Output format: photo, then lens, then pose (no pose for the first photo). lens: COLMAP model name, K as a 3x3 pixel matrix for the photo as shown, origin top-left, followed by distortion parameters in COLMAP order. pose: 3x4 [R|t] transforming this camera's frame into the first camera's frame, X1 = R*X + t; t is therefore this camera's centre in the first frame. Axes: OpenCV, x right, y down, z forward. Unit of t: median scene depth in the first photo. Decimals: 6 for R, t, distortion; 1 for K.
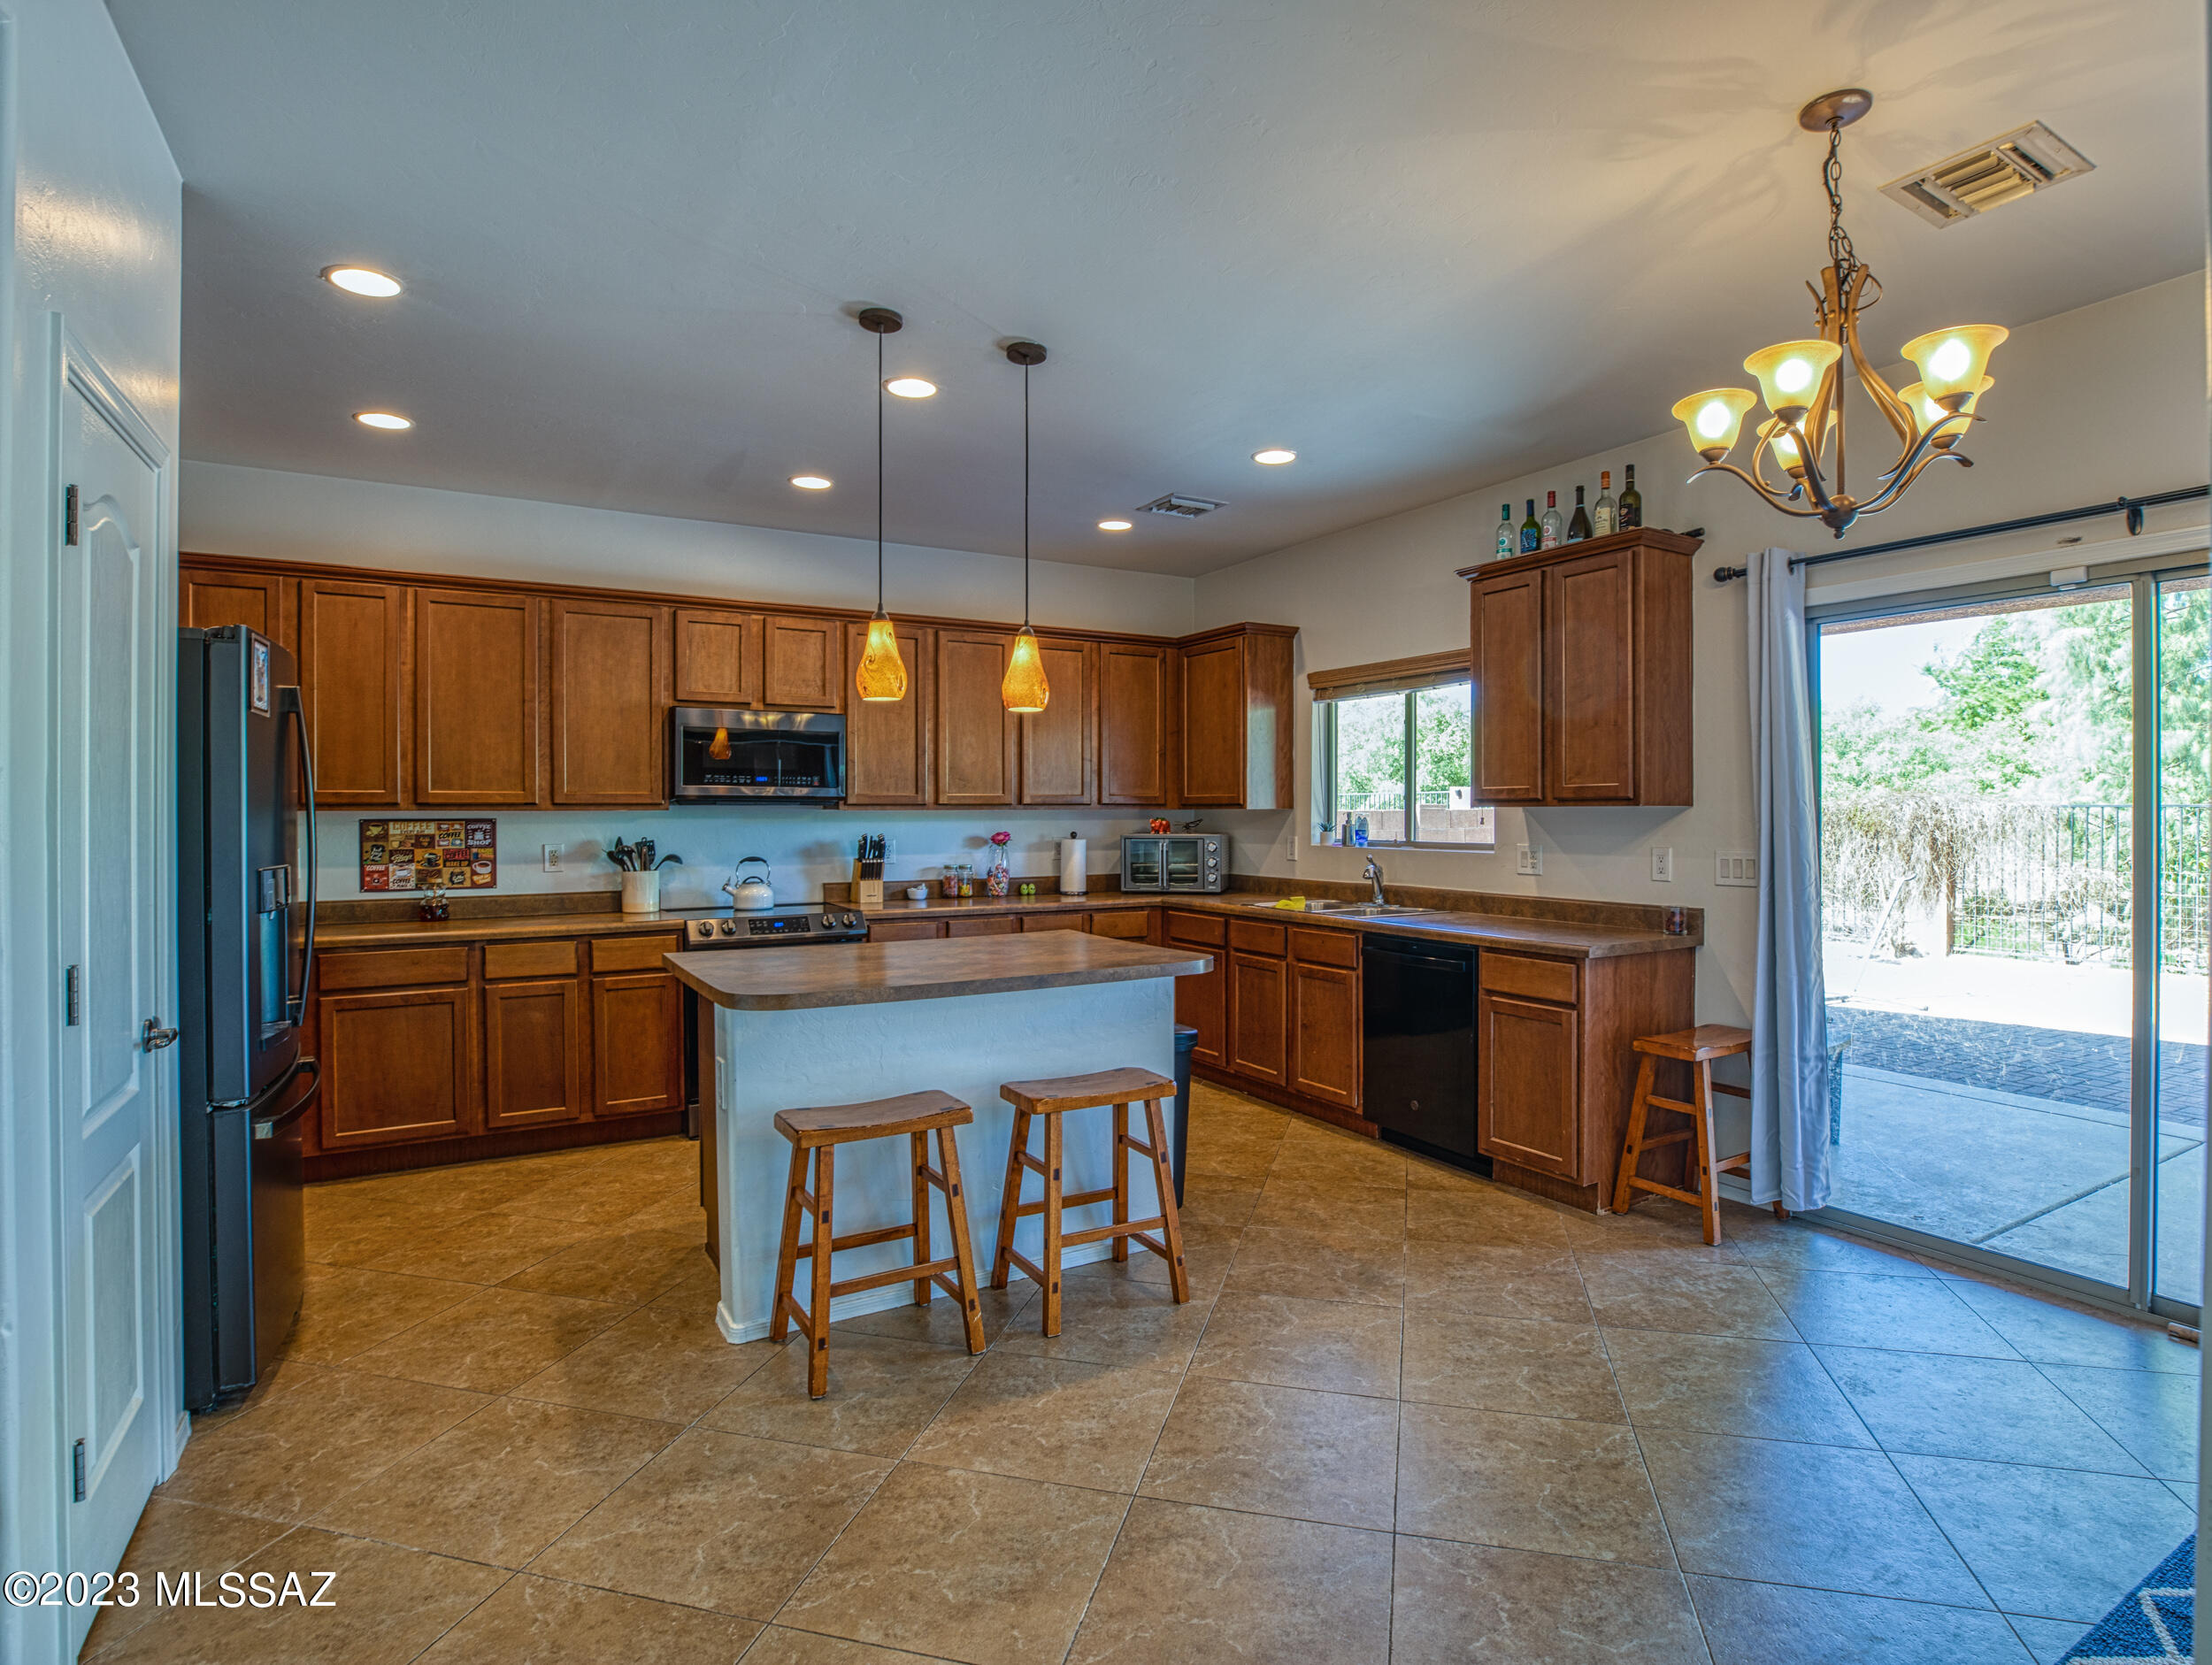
lens RADIAL K [[1159.9, 0, 1117.1], [0, 1159.9, 826.5], [0, 0, 1]] dist [-0.044574, 0.015266]
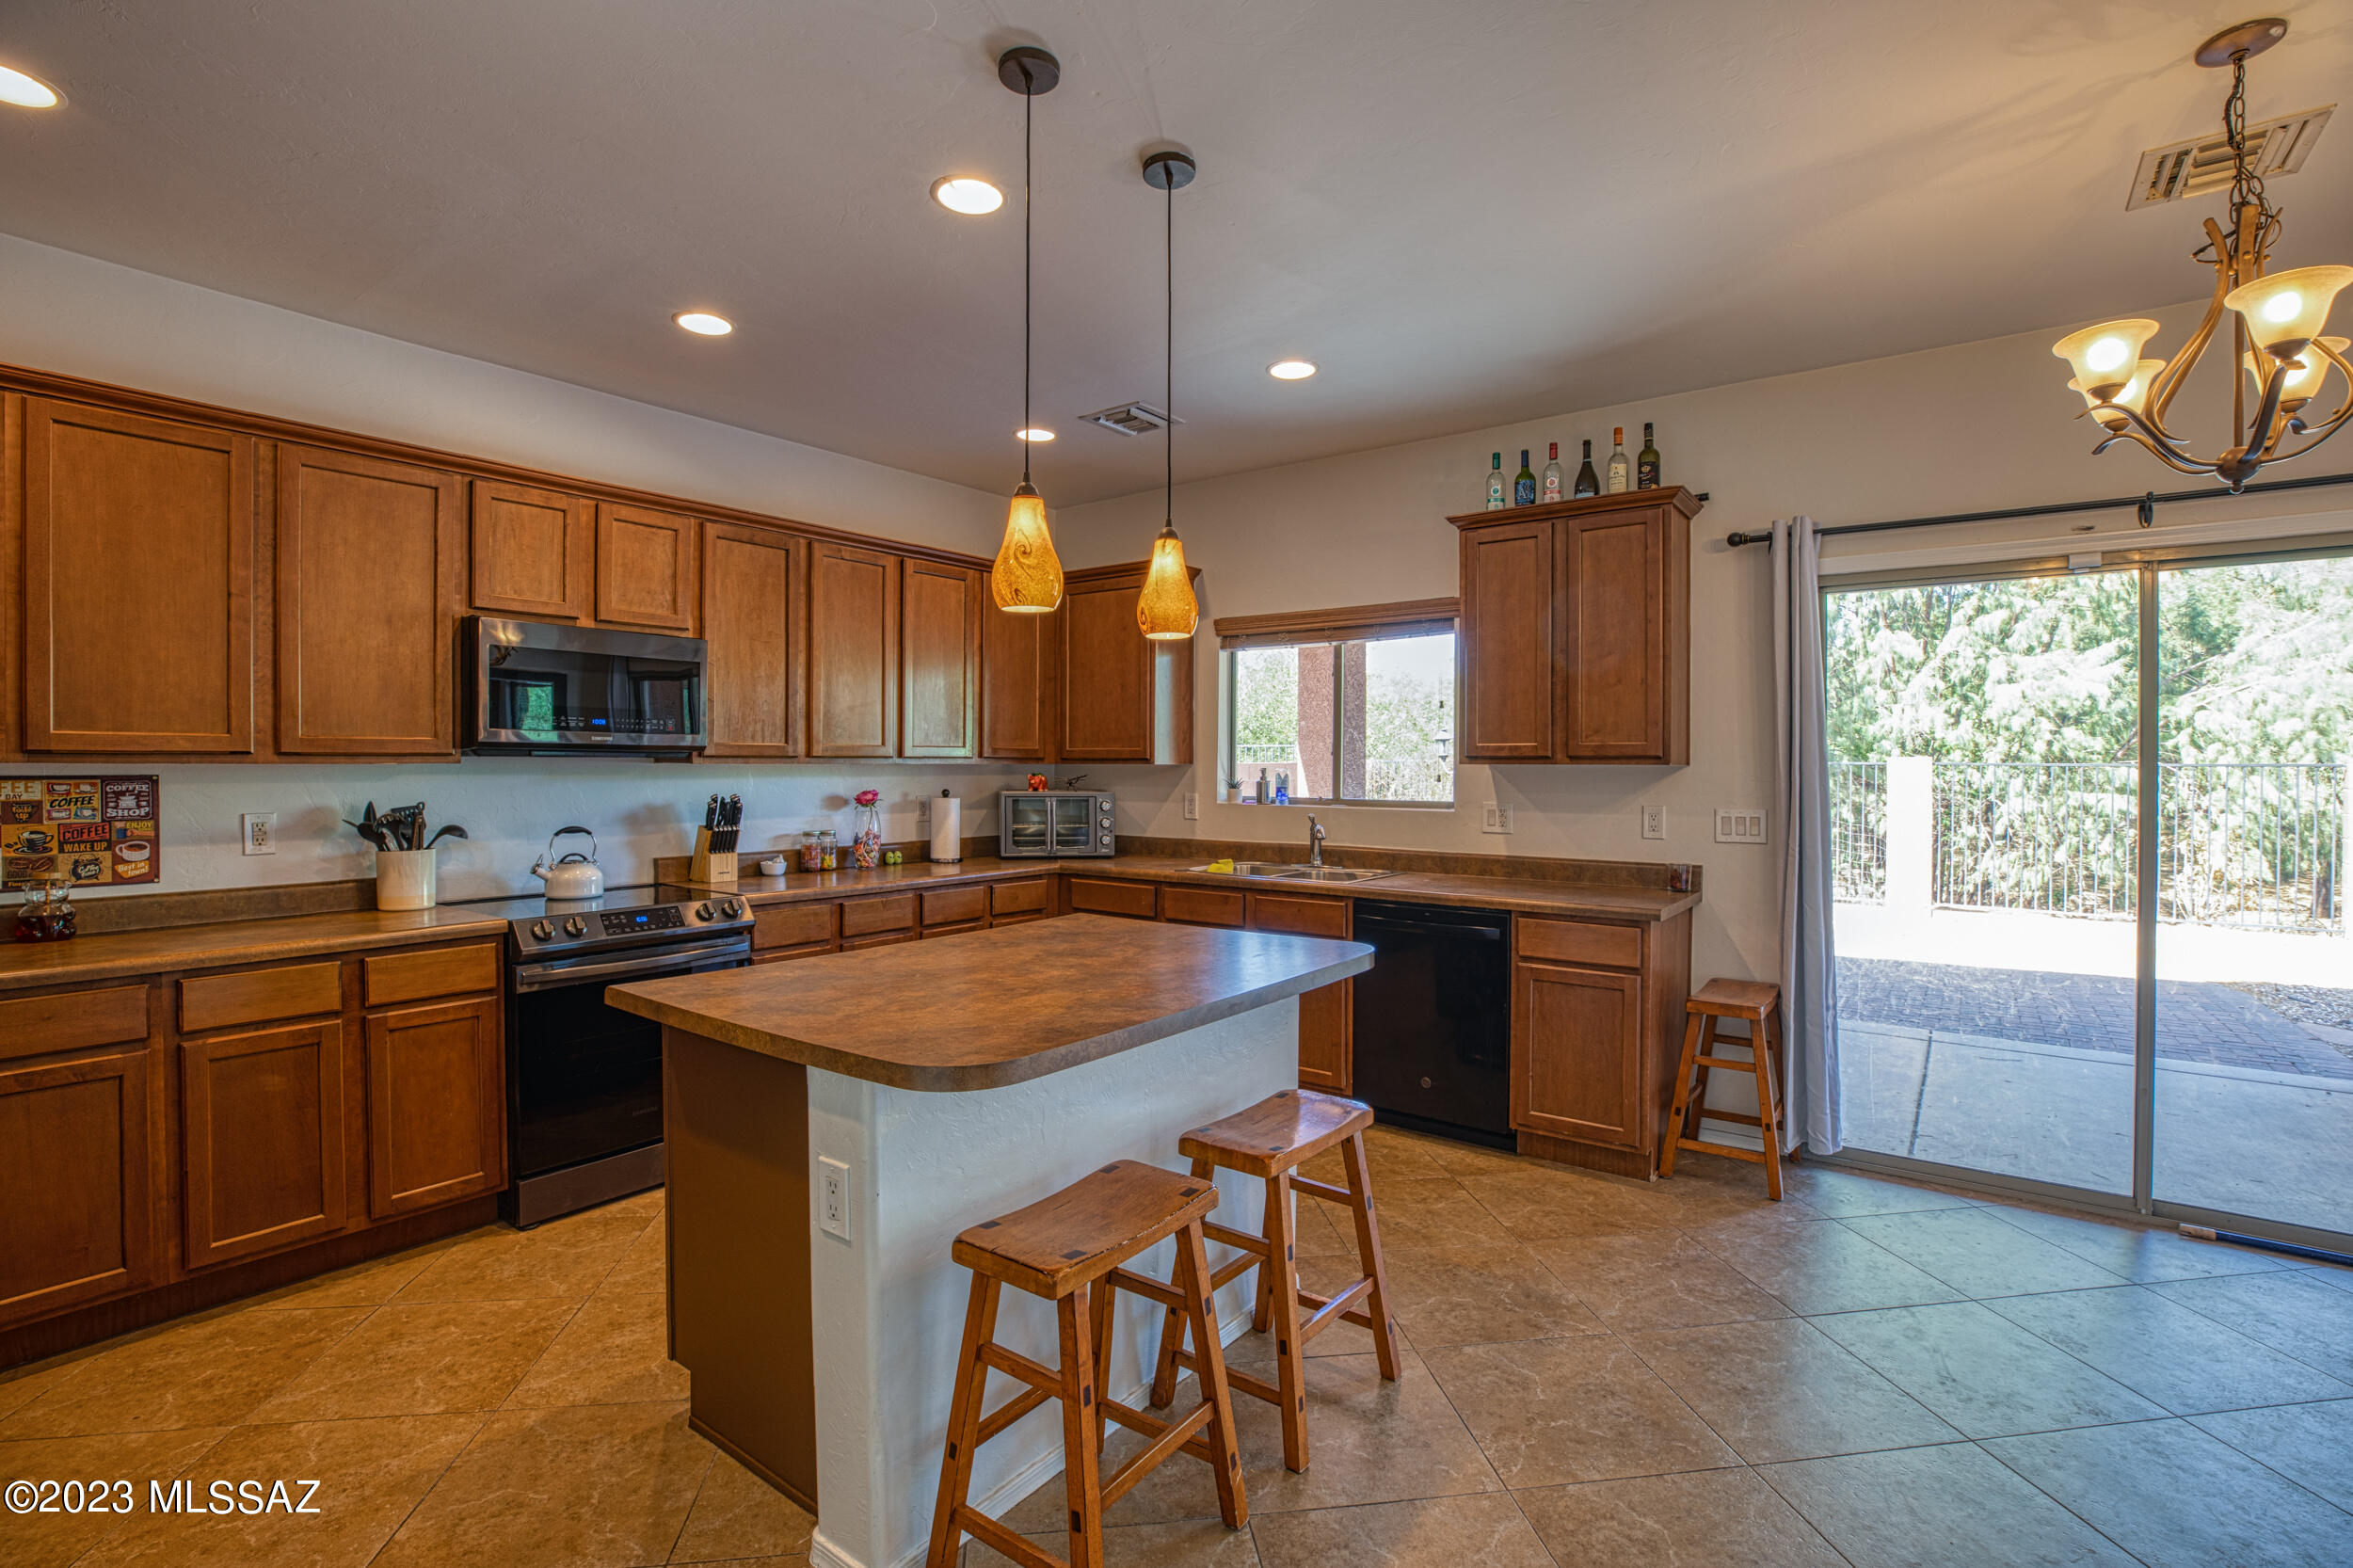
lens RADIAL K [[1098.0, 0, 1158.8], [0, 1098.0, 779.4], [0, 0, 1]] dist [-0.046331, 0.015155]
pose [[0.926397, -0.000770, 0.376548, -0.252477], [0.000056, 0.999998, 0.001908, -0.005755], [-0.376549, -0.001747, 0.926395, 0.237186]]
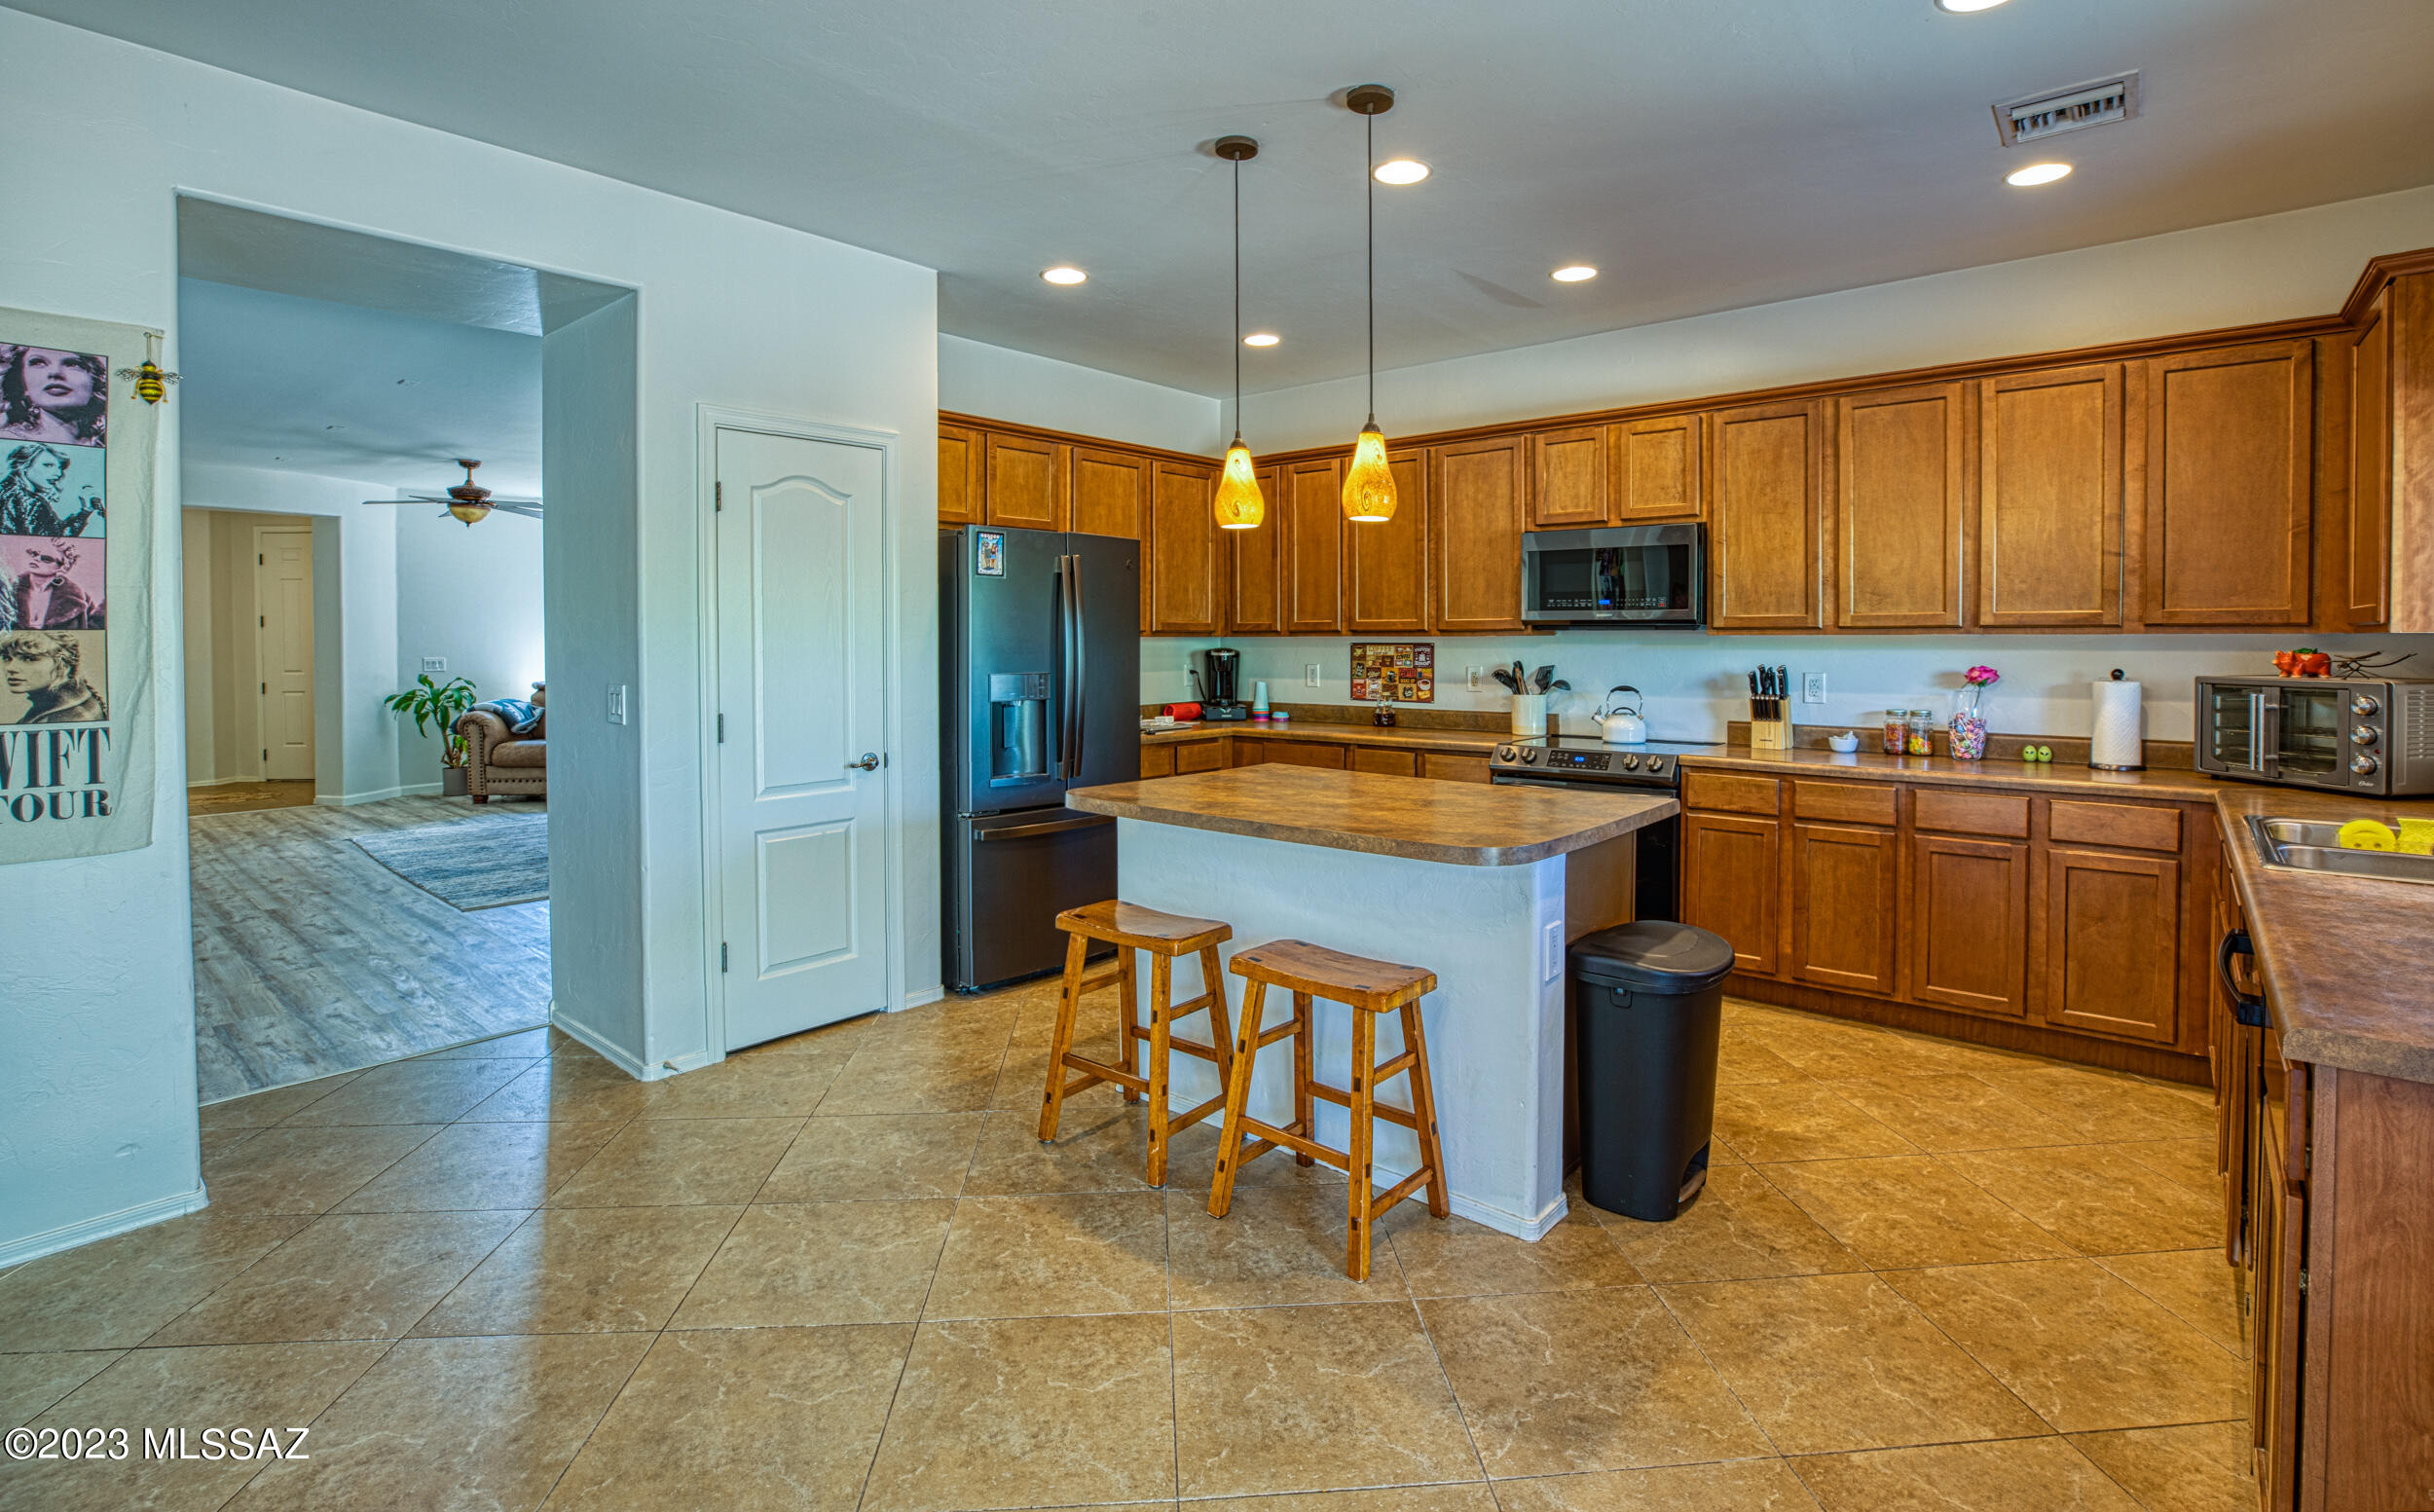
lens RADIAL K [[1127.4, 0, 1213.2], [0, 1127.4, 664.7], [0, 0, 1]] dist [-0.039557, 0.009663]
pose [[0.310038, 0.023435, -0.950435, 0.480135], [-0.010384, 0.999720, 0.021263, -0.007064], [0.950667, 0.003277, 0.310195, 0.449351]]
